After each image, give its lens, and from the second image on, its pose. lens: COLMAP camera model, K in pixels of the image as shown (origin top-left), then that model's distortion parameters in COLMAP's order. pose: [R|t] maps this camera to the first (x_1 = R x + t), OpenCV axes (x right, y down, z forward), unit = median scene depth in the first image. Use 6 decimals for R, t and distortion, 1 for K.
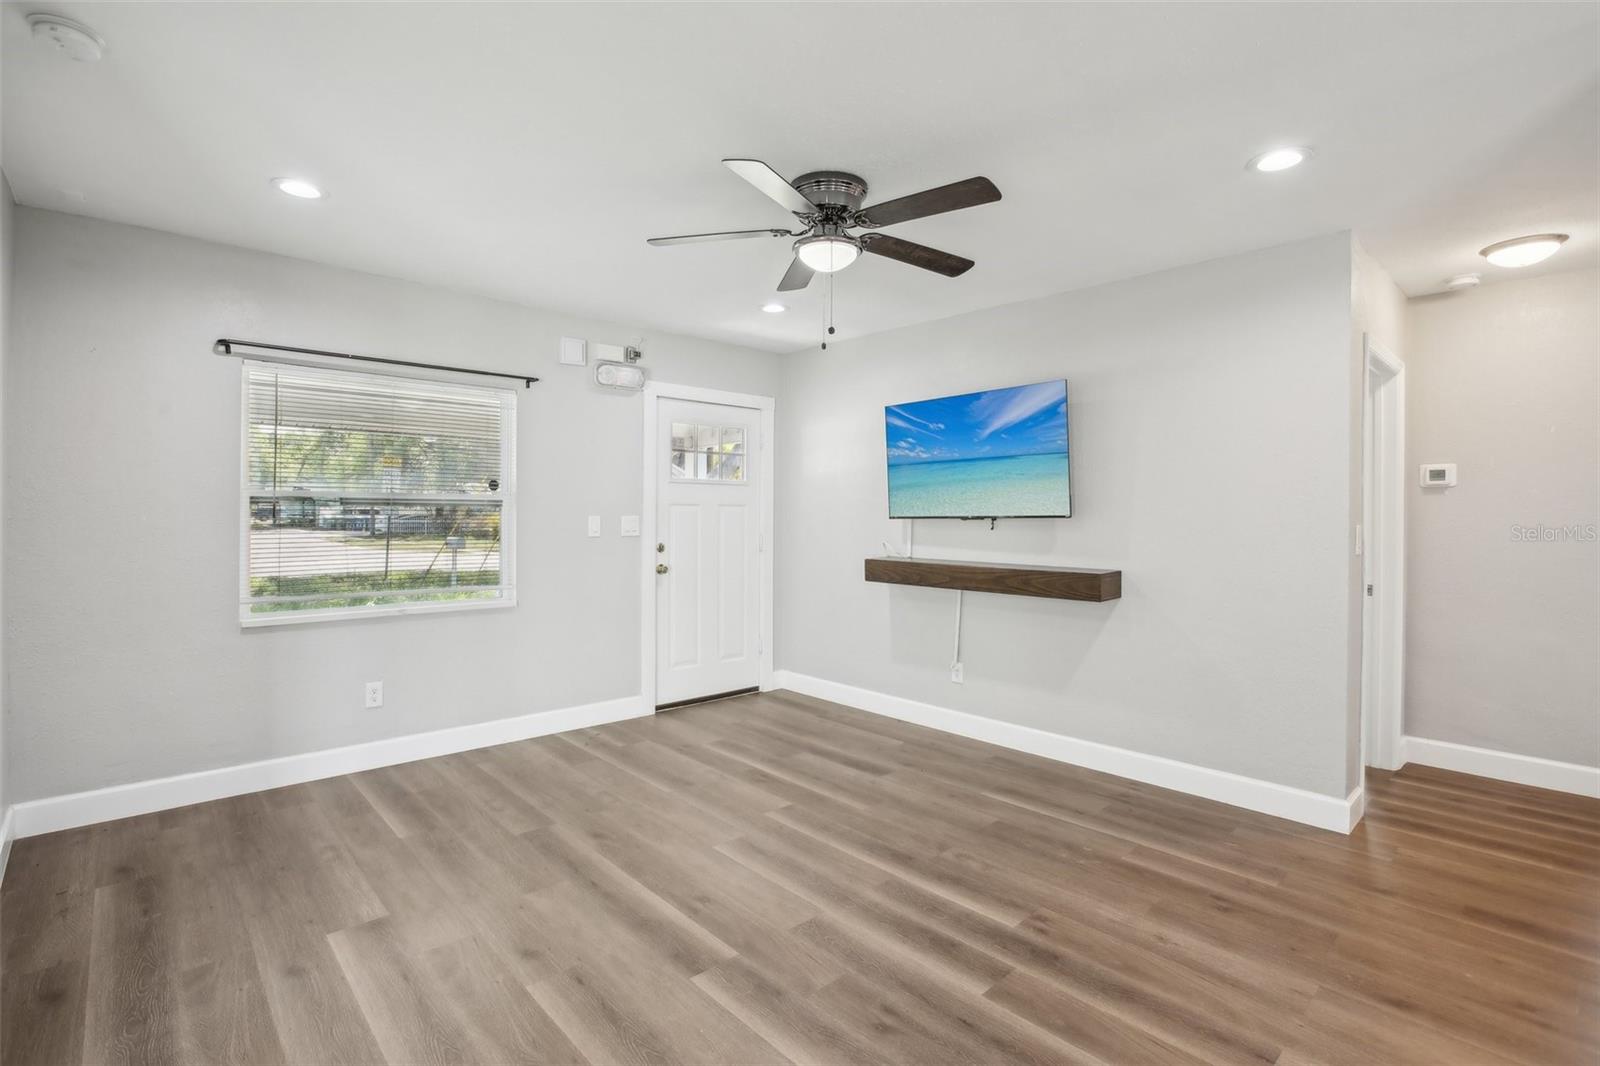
lens RADIAL K [[751.2, 0, 789.1], [0, 751.2, 517.2], [0, 0, 1]] dist [-0.045389, 0.012912]
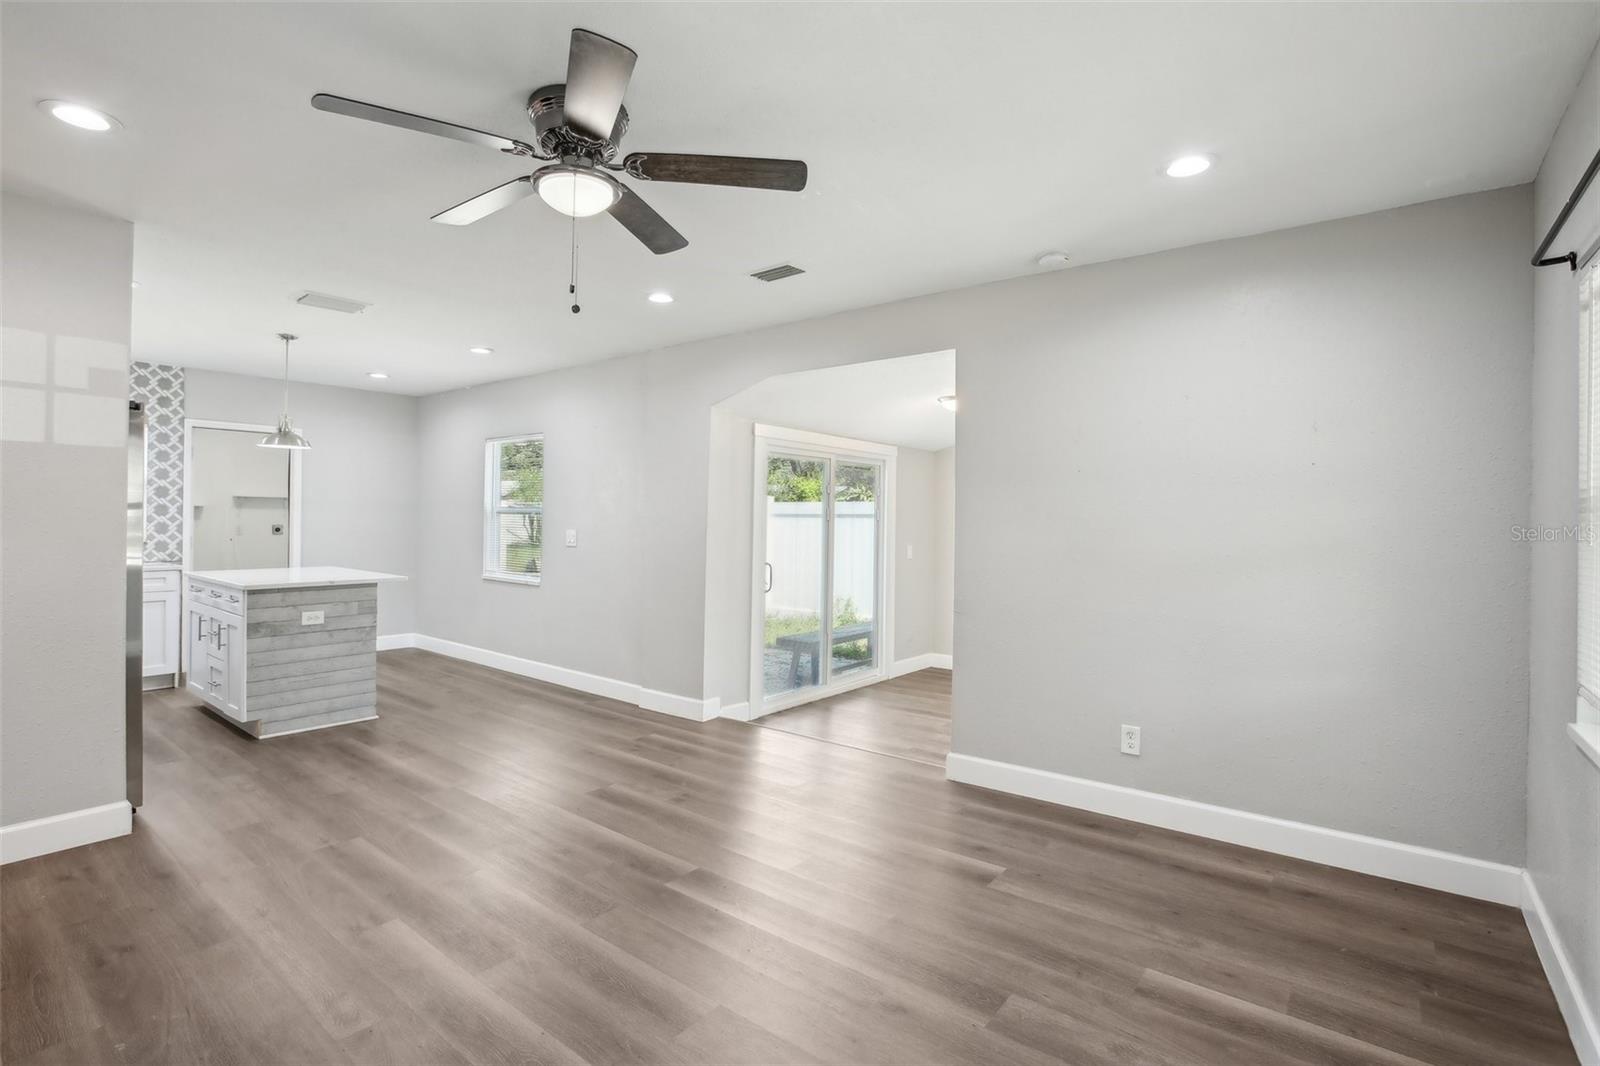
lens RADIAL K [[751.2, 0, 805.1], [0, 751.2, 514.4], [0, 0, 1]] dist [-0.045389, 0.012912]
pose [[-0.983591, -0.020455, -0.179250, -0.036742], [-0.020527, 0.999788, -0.001449, -0.010356], [0.179242, 0.002255, -0.983802, 1.287248]]
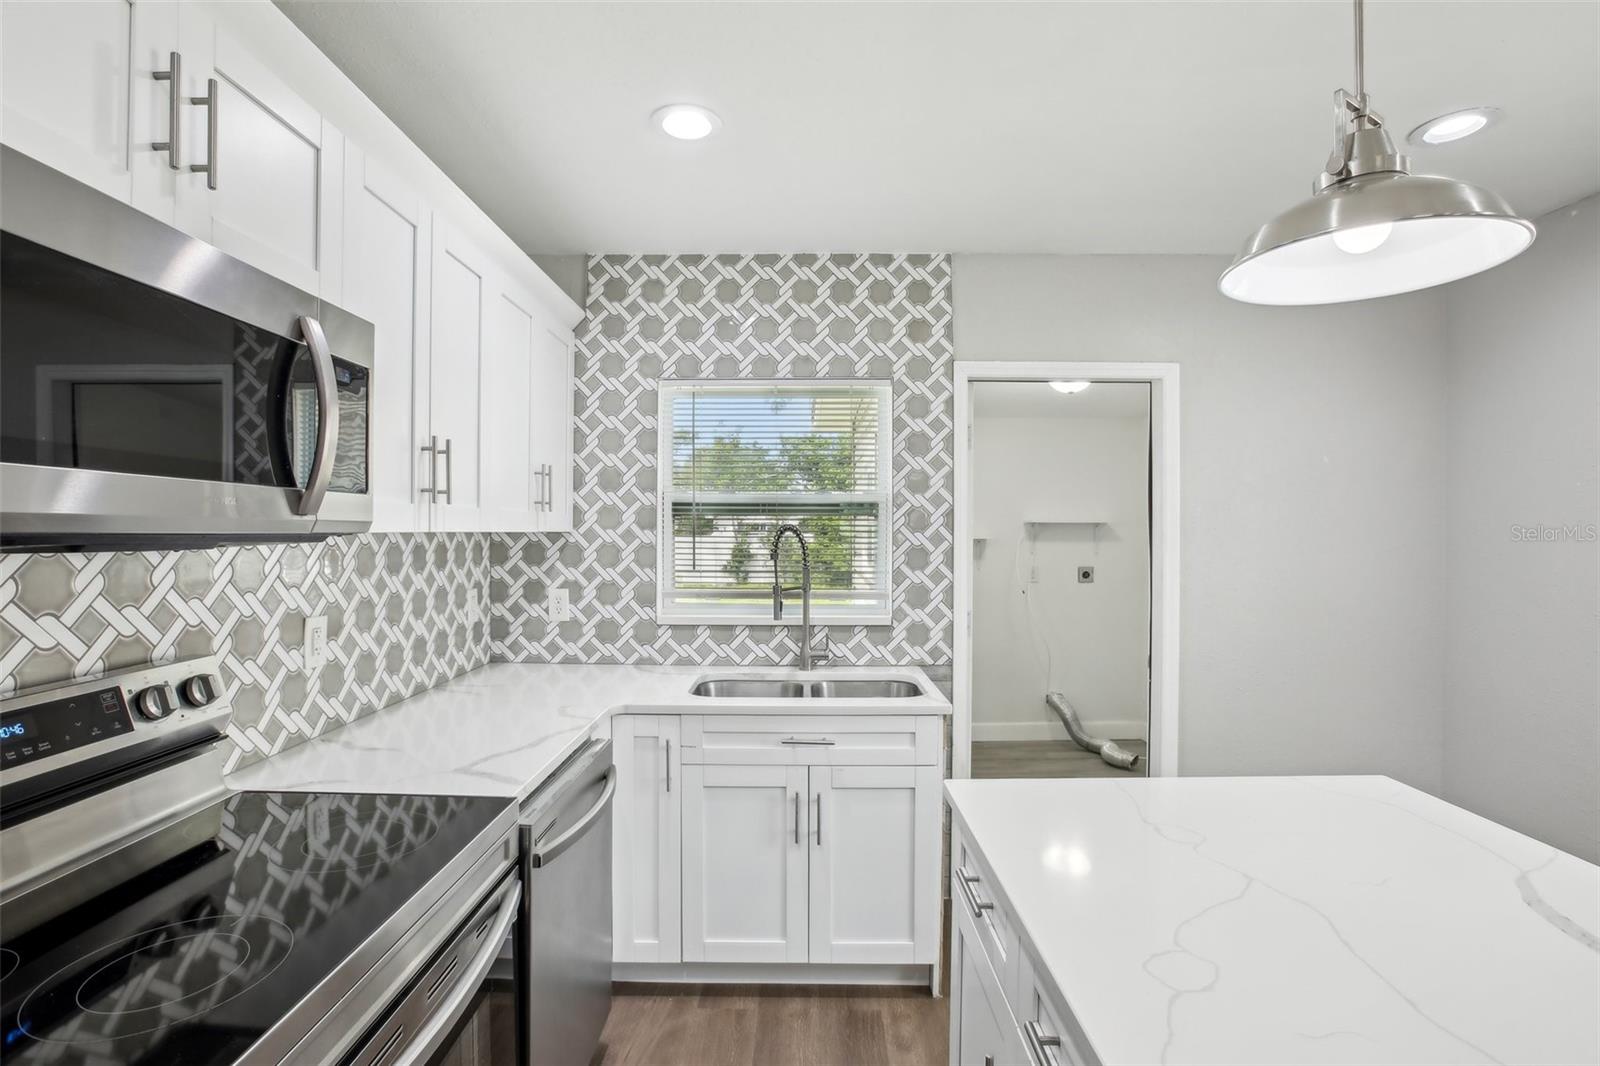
lens RADIAL K [[751.2, 0, 774.6], [0, 751.2, 535.6], [0, 0, 1]] dist [-0.045389, 0.012912]
pose [[-0.710903, -0.013116, 0.703168, 0.587616], [-0.004295, 0.999888, 0.014309, -0.025960], [-0.703277, 0.007152, -0.710880, 0.177132]]
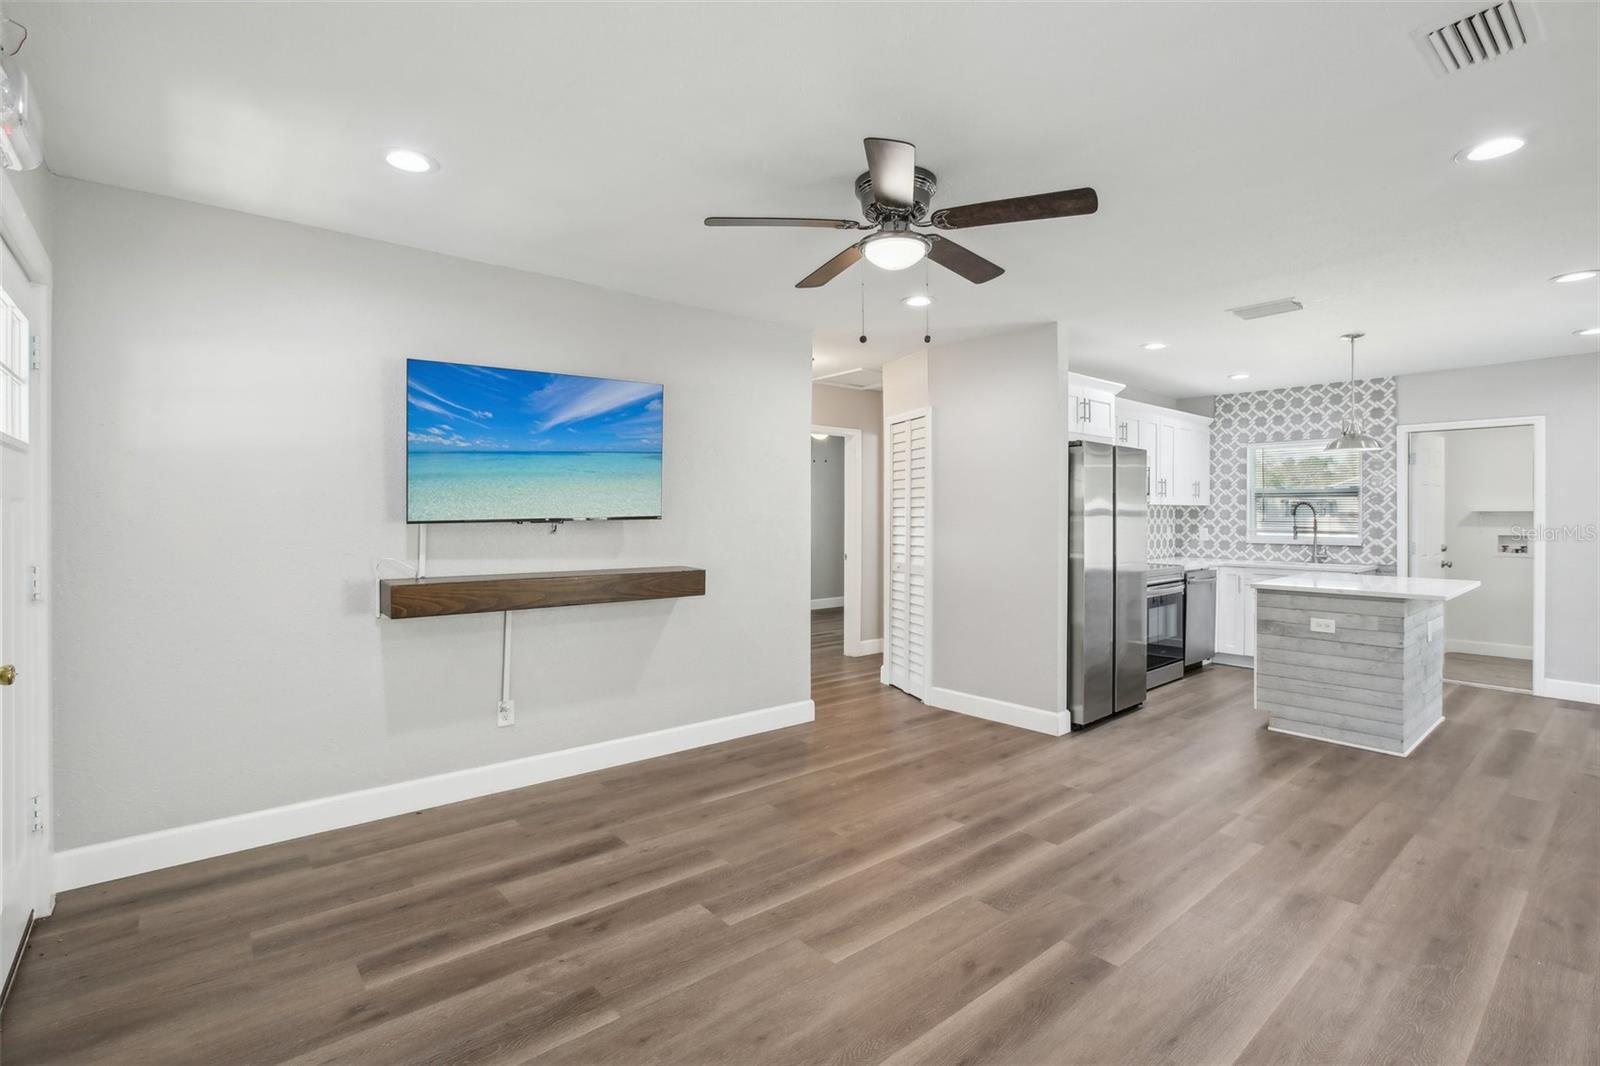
lens RADIAL K [[751.2, 0, 782.9], [0, 751.2, 511.0], [0, 0, 1]] dist [-0.045389, 0.012912]
pose [[0.044002, -0.003472, 0.999025, -0.649781], [0.002350, 0.999992, 0.003372, -0.013576], [-0.999029, 0.002200, 0.044009, 0.777349]]
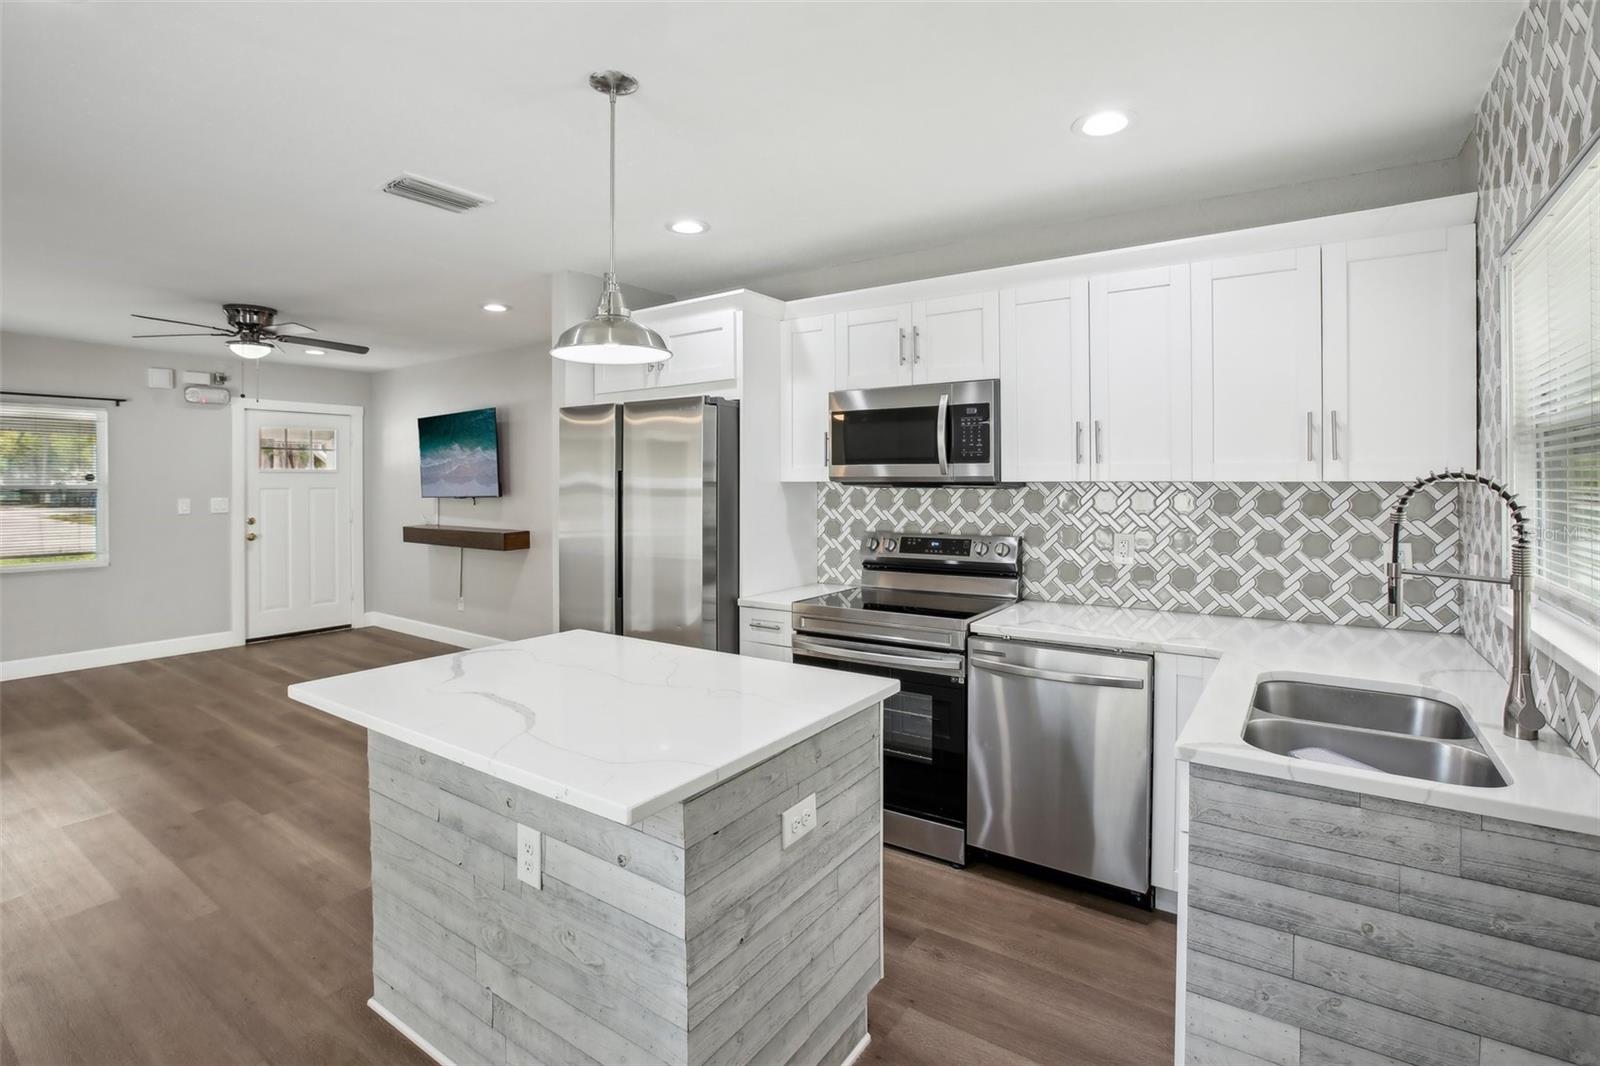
lens RADIAL K [[751.2, 0, 814.7], [0, 751.2, 479.8], [0, 0, 1]] dist [-0.045389, 0.012912]
pose [[0.972229, -0.007283, 0.233917, 0.630091], [0.008991, 0.999940, -0.006237, -0.020489], [-0.233857, 0.008167, 0.972237, -0.645482]]
